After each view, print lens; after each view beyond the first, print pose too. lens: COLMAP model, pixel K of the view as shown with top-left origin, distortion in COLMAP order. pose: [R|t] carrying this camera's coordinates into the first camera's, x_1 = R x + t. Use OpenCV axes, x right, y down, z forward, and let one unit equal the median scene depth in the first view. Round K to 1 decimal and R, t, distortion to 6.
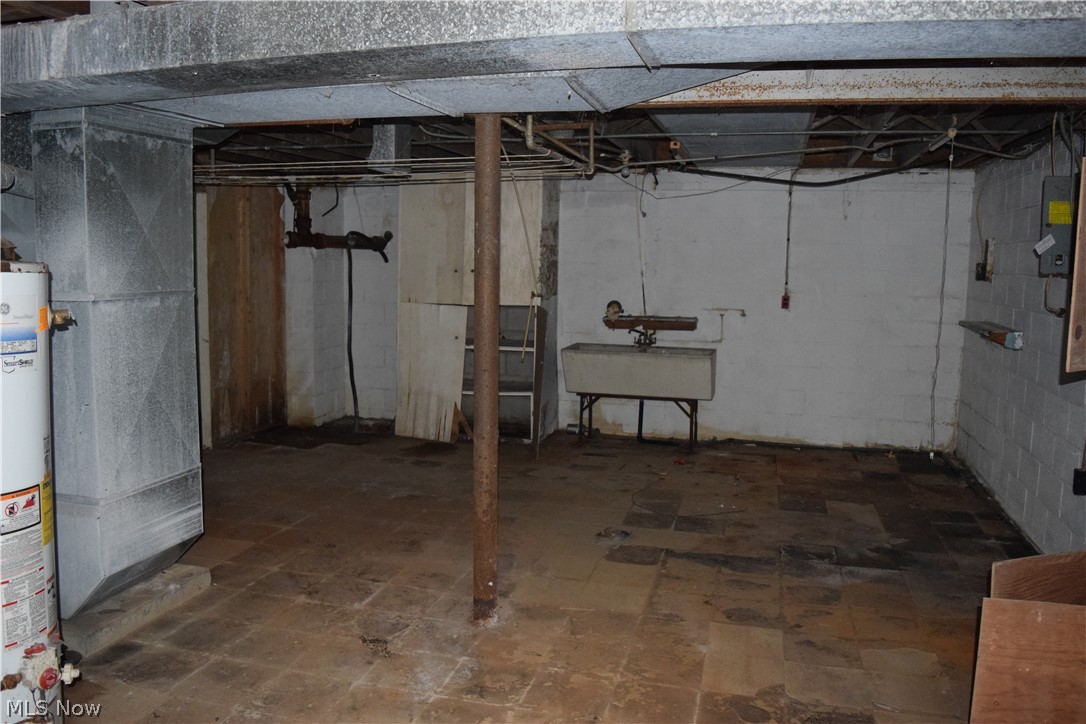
lens RADIAL K [[848.7, 0, 544.6], [0, 848.7, 360.1], [0, 0, 1]] dist [-0.097789, 0.024506]
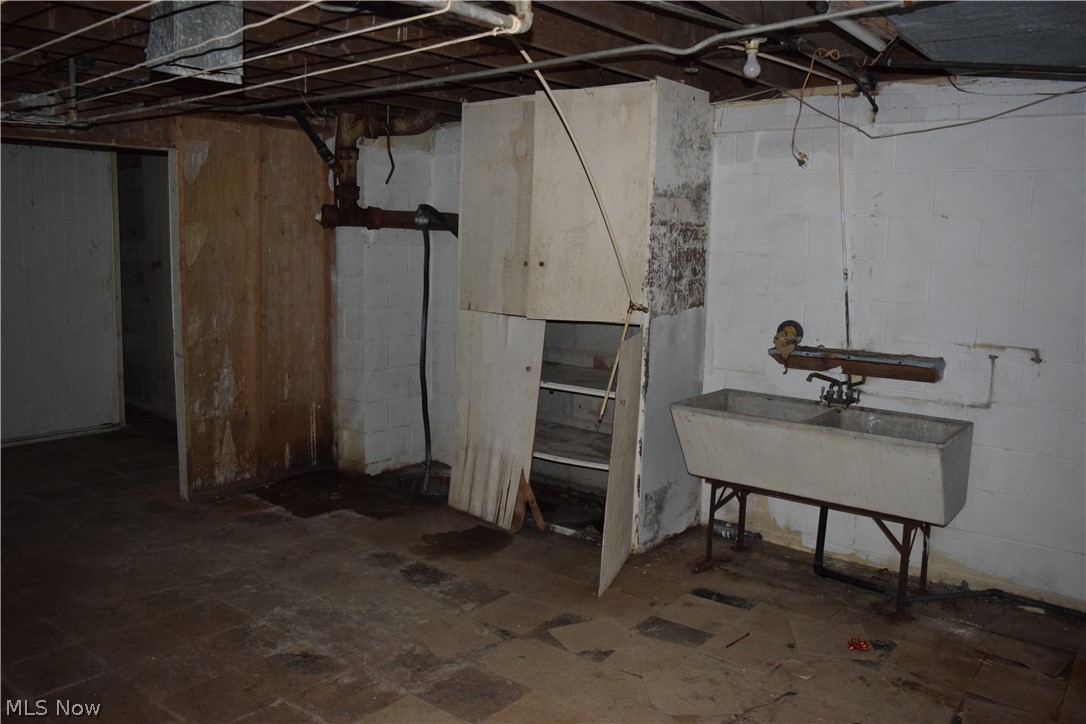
lens RADIAL K [[848.7, 0, 540.3], [0, 848.7, 360.7], [0, 0, 1]] dist [-0.097789, 0.024506]
pose [[0.916737, 0.059503, -0.395035, 0.155790], [-0.055363, 0.998226, 0.021882, -0.047109], [0.395636, 0.001810, 0.918406, 0.421112]]
